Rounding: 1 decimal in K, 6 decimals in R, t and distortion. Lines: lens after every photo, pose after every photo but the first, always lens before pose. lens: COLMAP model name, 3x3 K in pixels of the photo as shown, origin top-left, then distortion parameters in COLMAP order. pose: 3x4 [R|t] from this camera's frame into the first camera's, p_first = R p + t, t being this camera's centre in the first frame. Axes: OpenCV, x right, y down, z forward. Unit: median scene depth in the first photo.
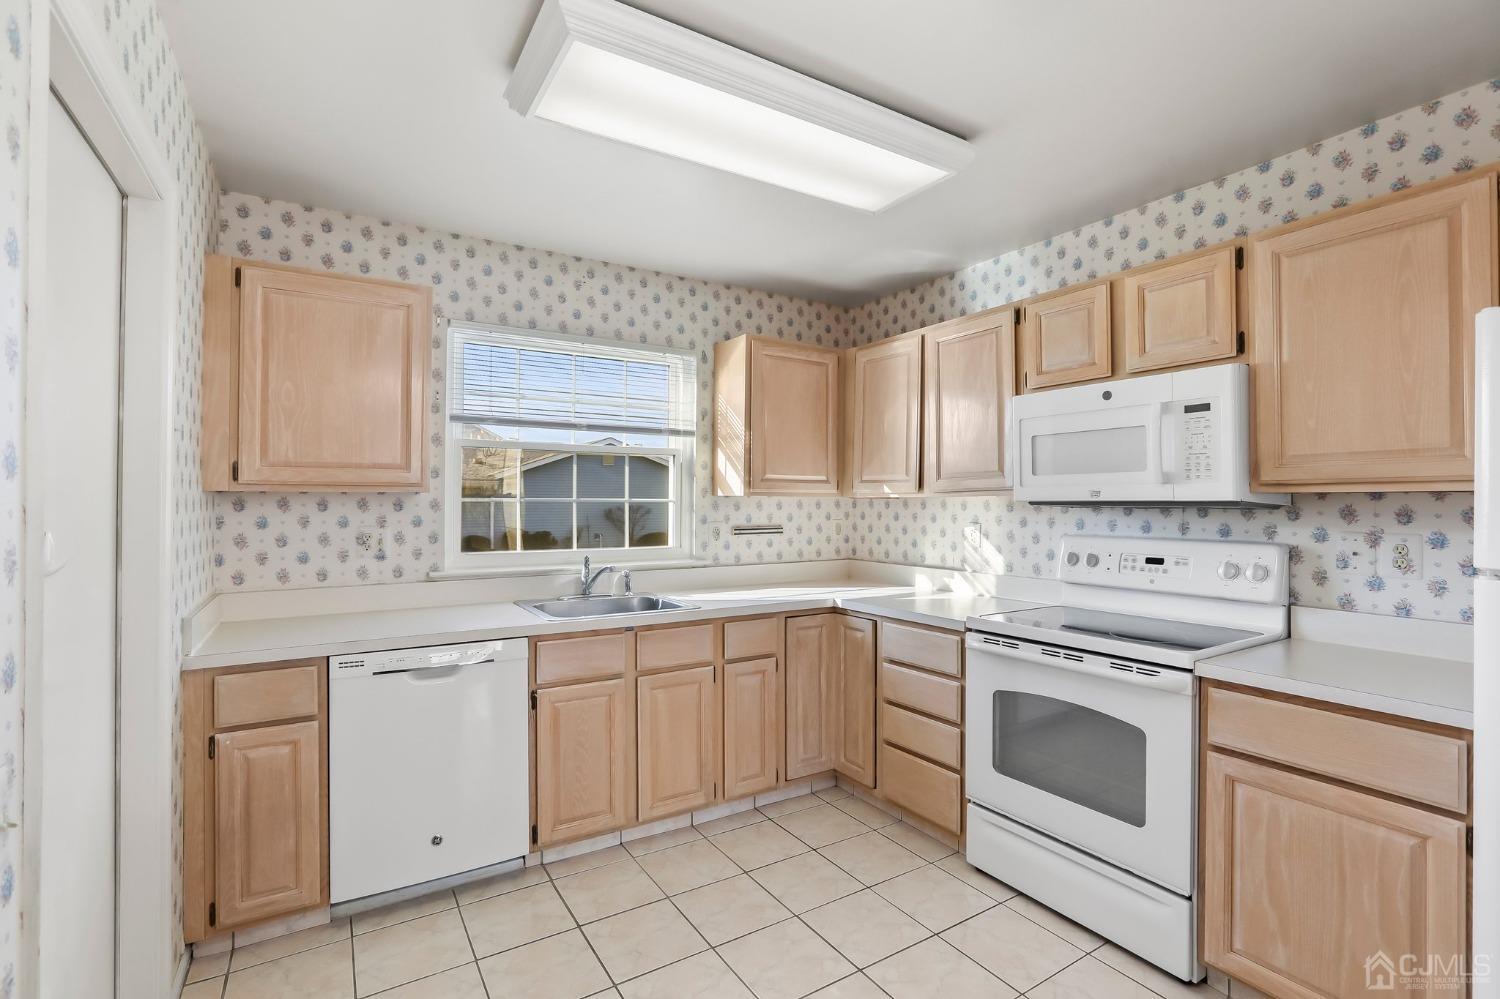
lens RADIAL K [[698.3, 0, 760.9], [0, 698.3, 507.4], [0, 0, 1]] dist [-0.017161, 0.005155]
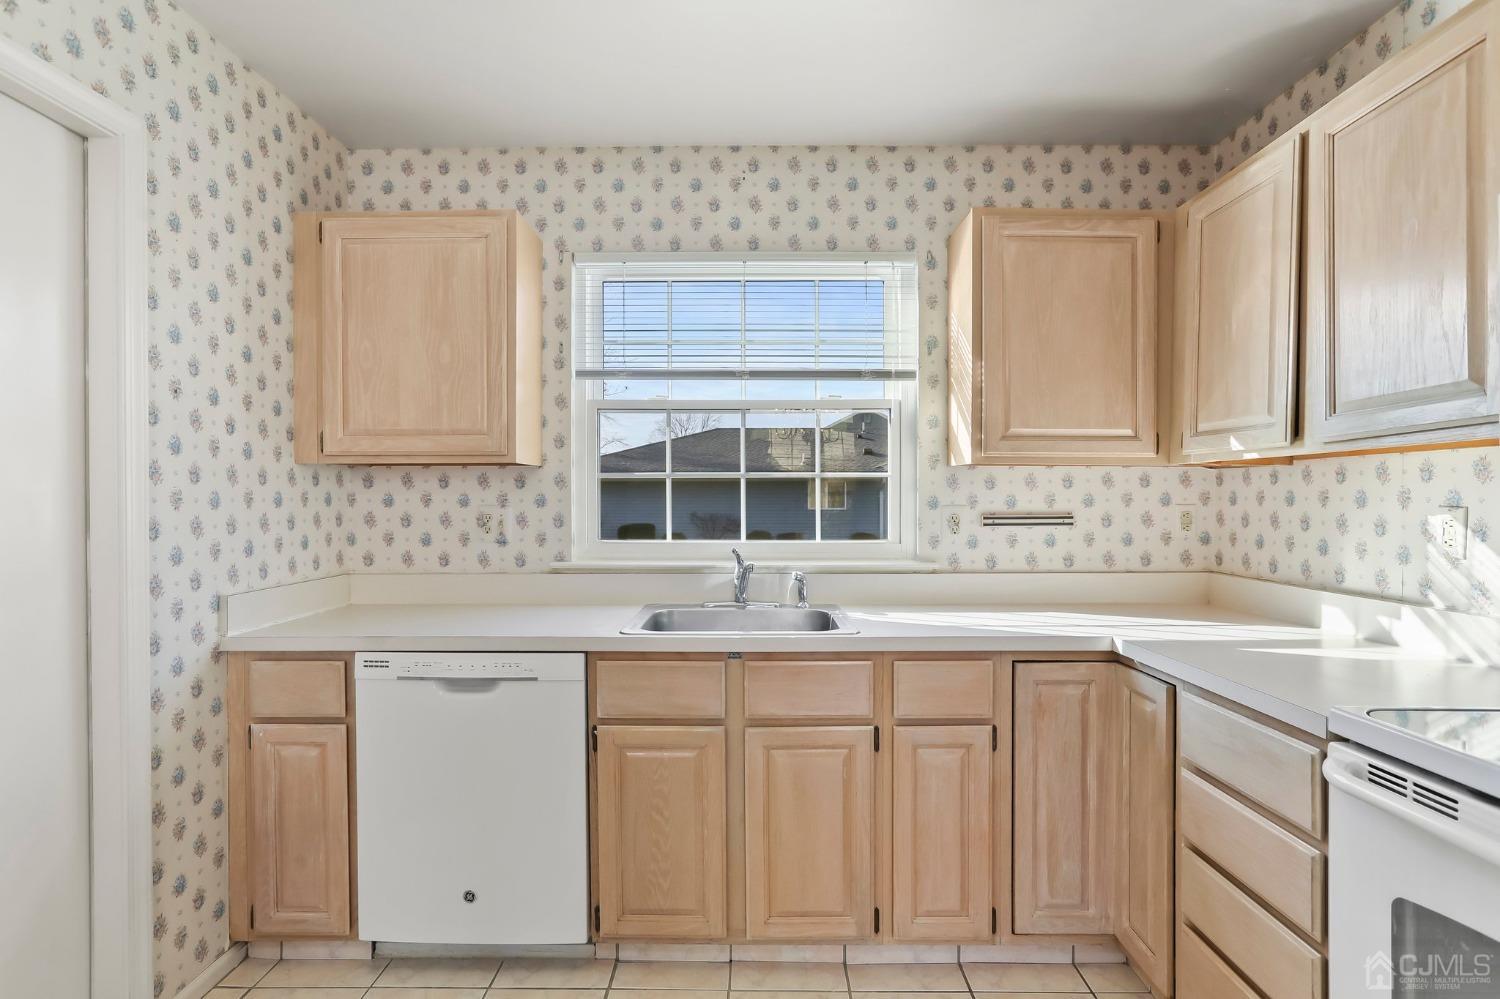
lens RADIAL K [[784.1, 0, 739.5], [0, 784.1, 510.2], [0, 0, 1]] dist [-0.020004, 0.008170]
pose [[0.837781, 0.004647, -0.545987, 0.234868], [-0.000416, 0.999969, 0.007873, 0.025769], [0.546006, -0.006369, 0.837757, 0.358838]]
